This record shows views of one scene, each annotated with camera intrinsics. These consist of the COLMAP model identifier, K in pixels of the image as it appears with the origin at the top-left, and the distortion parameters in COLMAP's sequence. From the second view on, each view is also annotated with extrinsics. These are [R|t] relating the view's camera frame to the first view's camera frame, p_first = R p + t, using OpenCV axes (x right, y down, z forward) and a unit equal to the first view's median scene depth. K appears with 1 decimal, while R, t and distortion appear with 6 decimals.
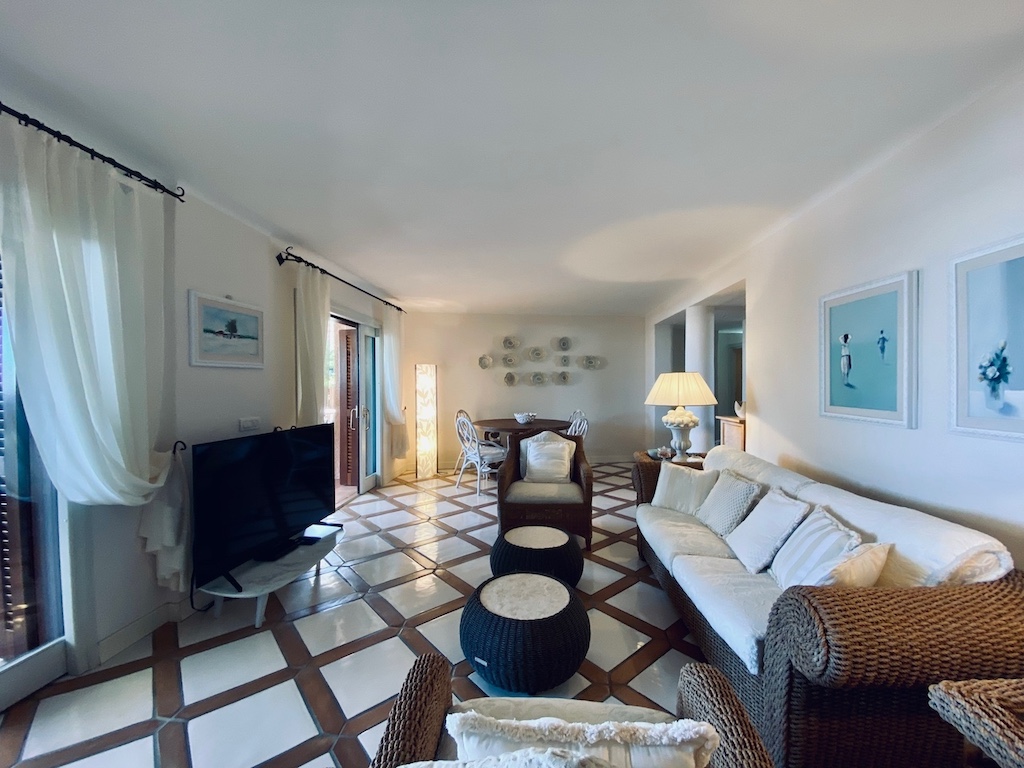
lens RADIAL K [[416.3, 0, 511.5], [0, 416.3, 388.0], [0, 0, 1]] dist [0.020691, -0.022671]
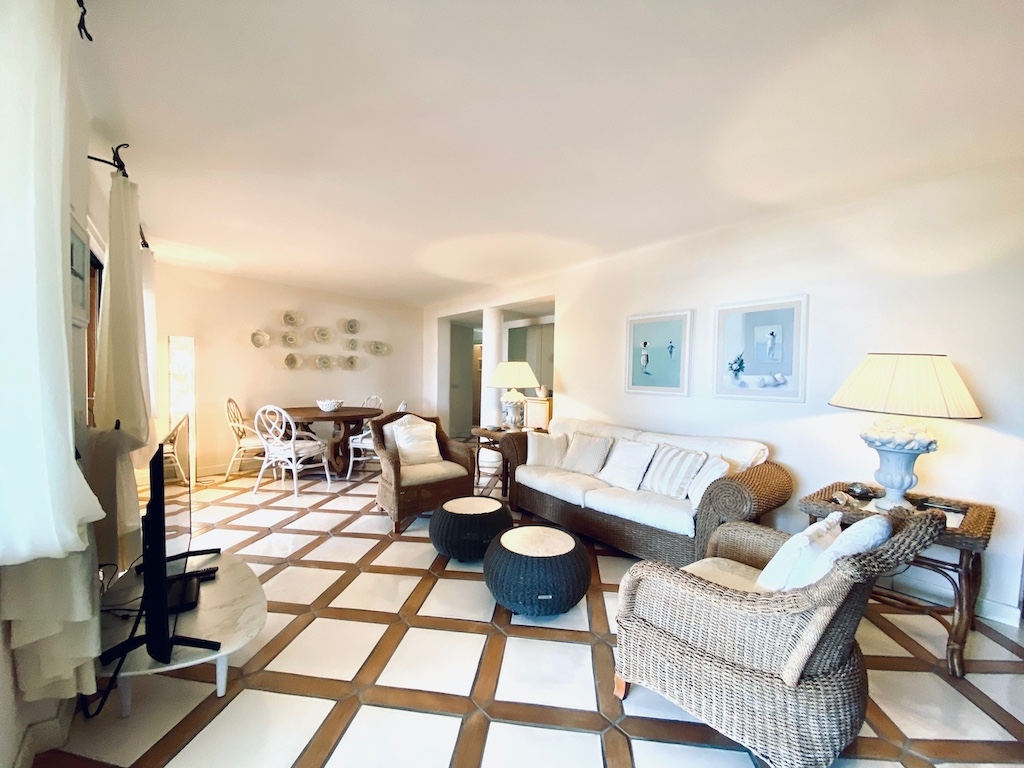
lens RADIAL K [[417.1, 0, 512.0], [0, 417.1, 384.0], [0, 0, 1]] dist [0.118303, -0.022638]
pose [[0.737088, -0.000356, 0.675797, -0.462011], [-0.011213, 0.999856, 0.012757, 0.014295], [-0.675704, -0.016981, 0.736977, 0.080928]]
